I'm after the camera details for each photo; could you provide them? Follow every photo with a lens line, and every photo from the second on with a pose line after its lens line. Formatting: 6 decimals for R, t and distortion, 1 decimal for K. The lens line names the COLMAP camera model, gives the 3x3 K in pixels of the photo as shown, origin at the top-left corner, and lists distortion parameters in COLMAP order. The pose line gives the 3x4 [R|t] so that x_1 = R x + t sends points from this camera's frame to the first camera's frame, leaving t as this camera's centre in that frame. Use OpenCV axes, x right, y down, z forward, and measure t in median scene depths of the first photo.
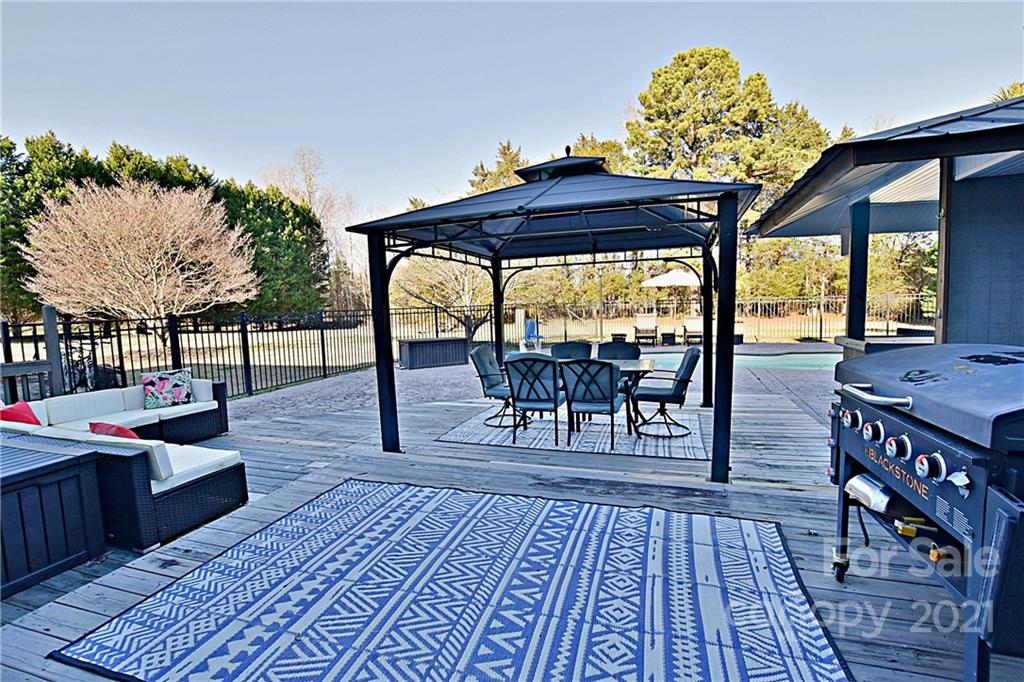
lens RADIAL K [[465.4, 0, 517.7], [0, 465.4, 347.9], [0, 0, 1]] dist [-0.030481, 0.005414]
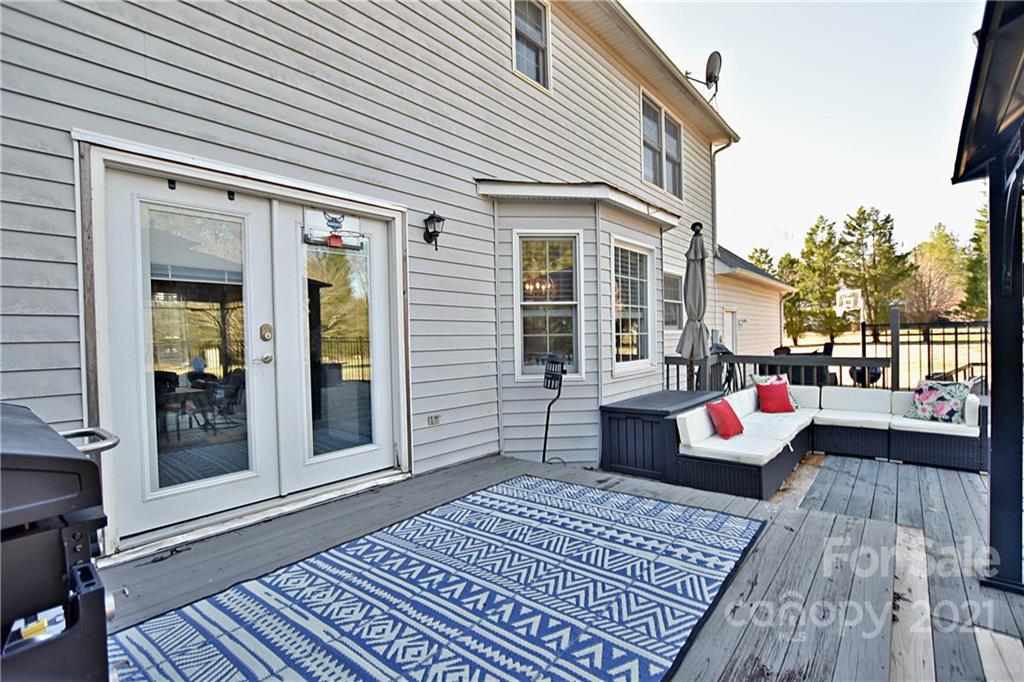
lens RADIAL K [[465.4, 0, 517.7], [0, 465.4, 347.9], [0, 0, 1]] dist [-0.030481, 0.005414]
pose [[-0.364052, 0.060736, -0.929396, 0.725220], [-0.053032, 0.994901, 0.085789, -0.096042], [0.929867, 0.080519, -0.358975, 1.158290]]
